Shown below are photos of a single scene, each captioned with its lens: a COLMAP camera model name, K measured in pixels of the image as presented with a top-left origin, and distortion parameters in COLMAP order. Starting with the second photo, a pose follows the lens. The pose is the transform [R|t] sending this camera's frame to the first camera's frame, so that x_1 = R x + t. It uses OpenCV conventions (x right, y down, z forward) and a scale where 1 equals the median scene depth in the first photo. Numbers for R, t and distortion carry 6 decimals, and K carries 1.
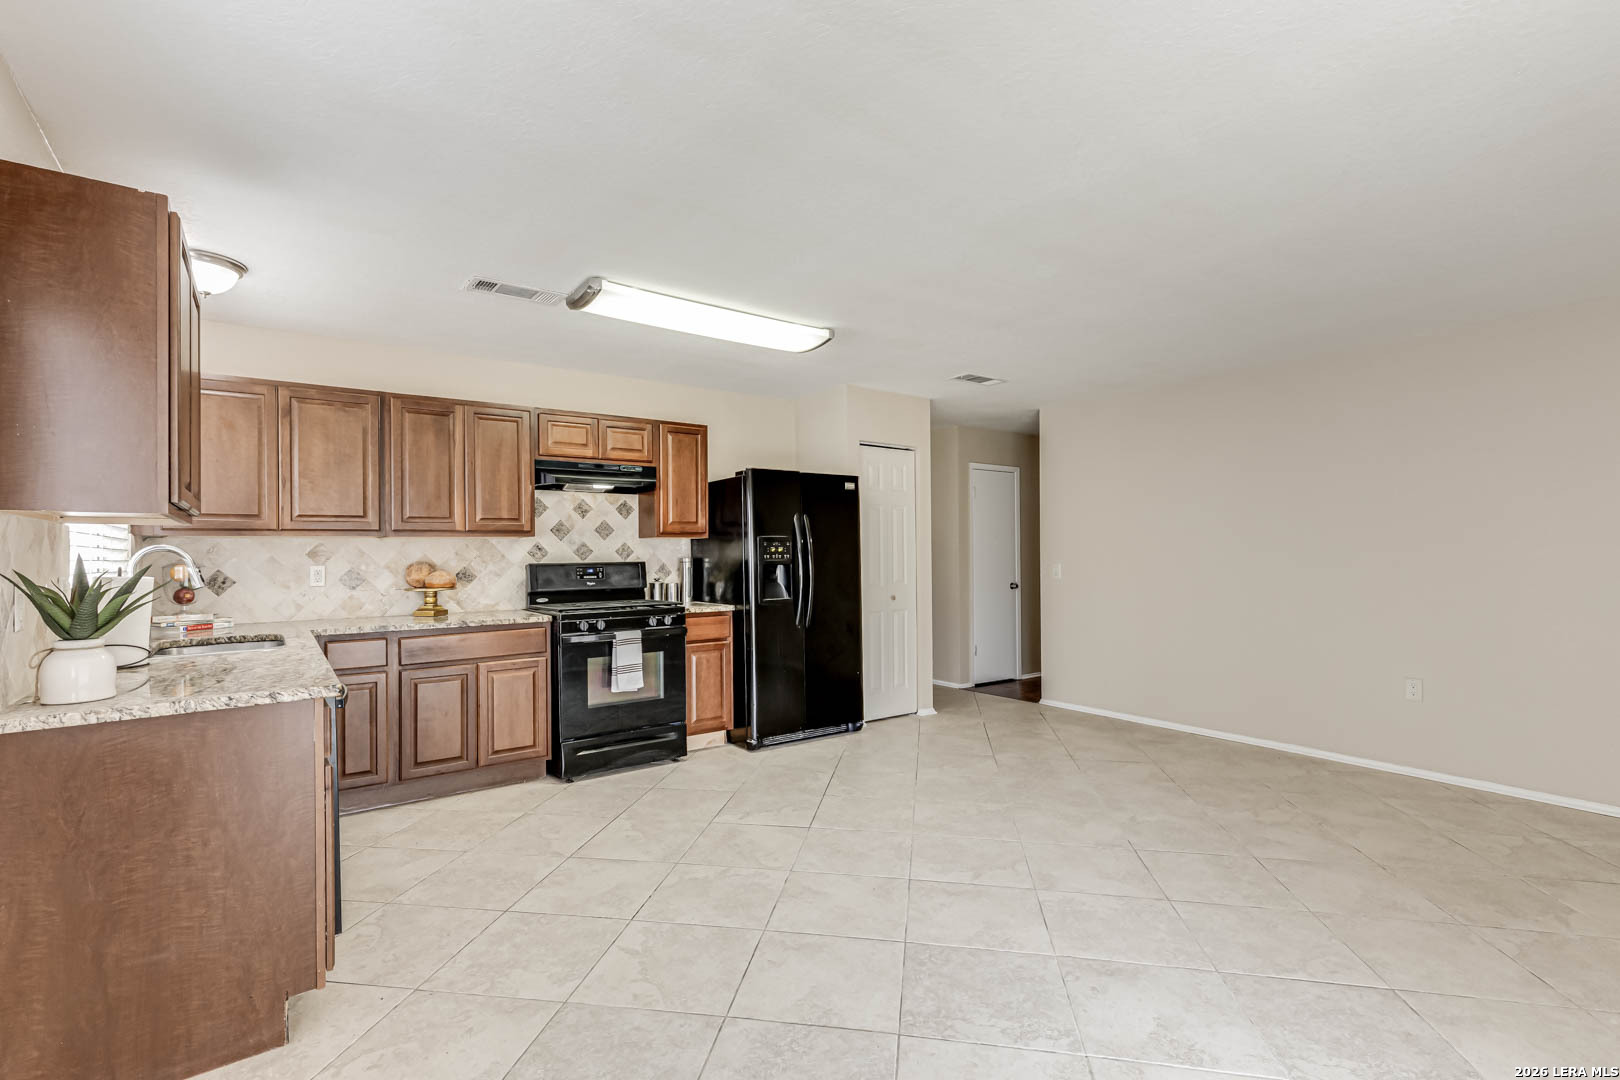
lens RADIAL K [[746.6, 0, 810.3], [0, 746.6, 544.6], [0, 0, 1]] dist [0.000674, 0.000018]
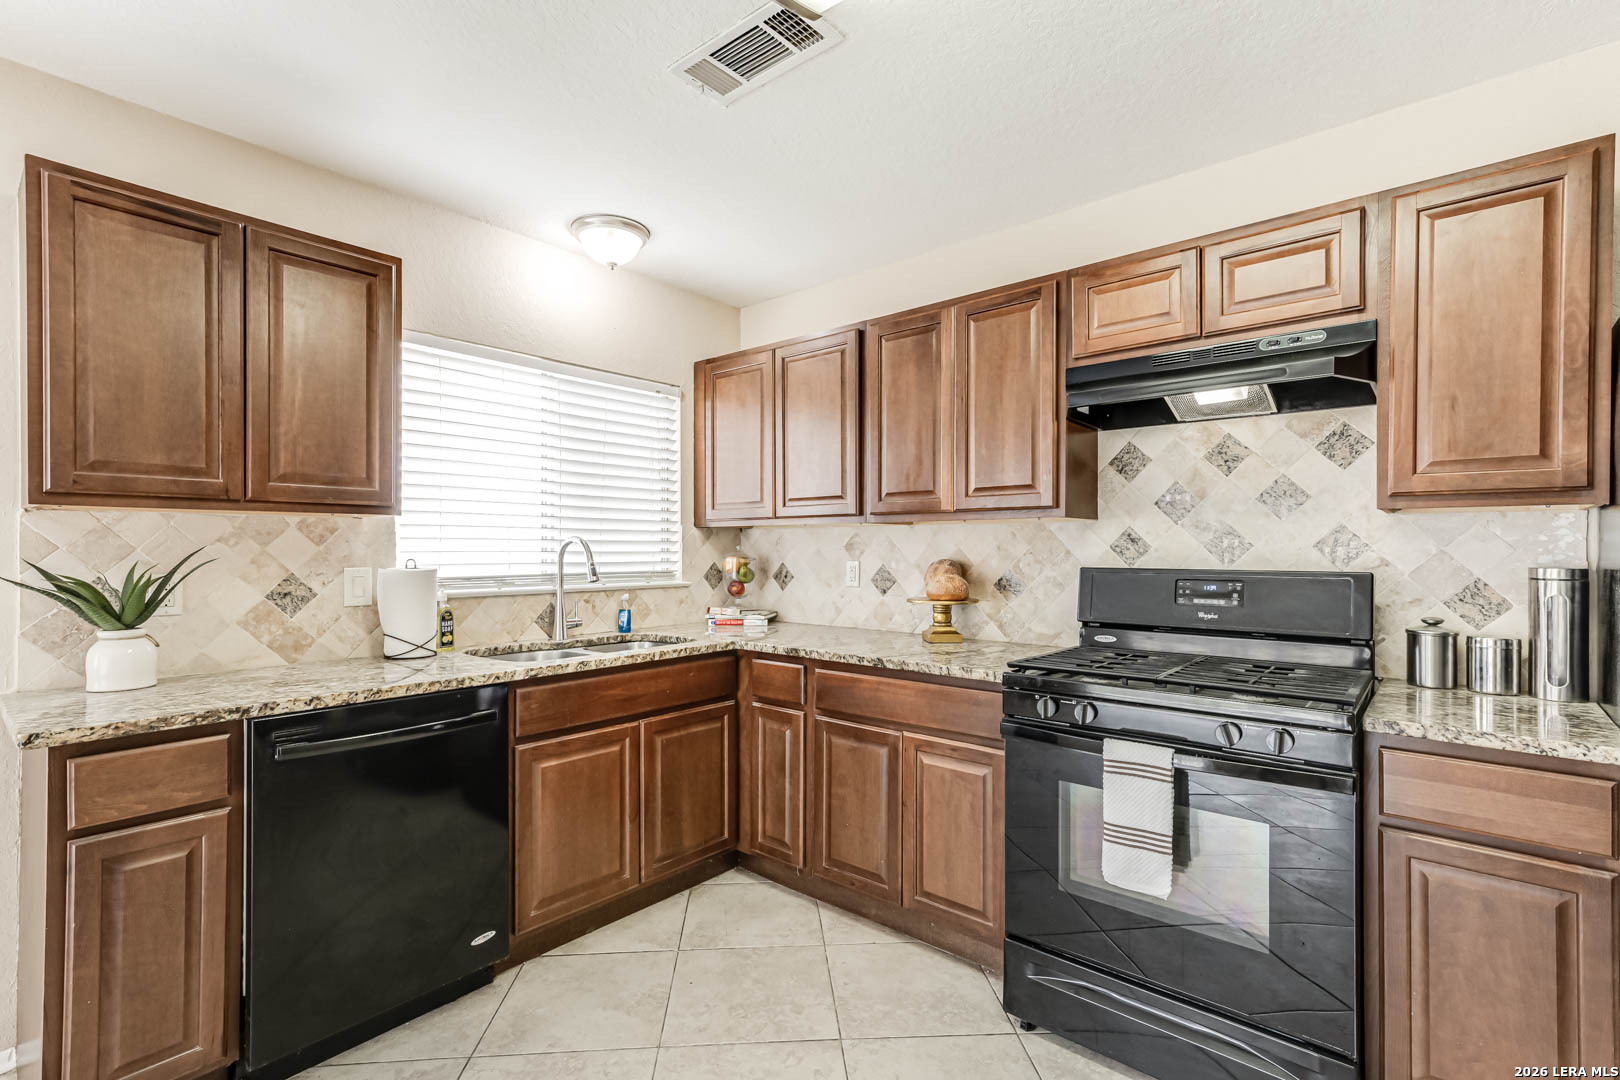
lens RADIAL K [[746.6, 0, 808.3], [0, 746.6, 542.6], [0, 0, 1]] dist [0.000674, 0.000018]
pose [[0.213736, 0.002913, -0.976887, 0.109710], [0.006234, 0.999971, 0.004346, 0.004291], [0.976871, -0.007019, 0.213712, 0.731554]]
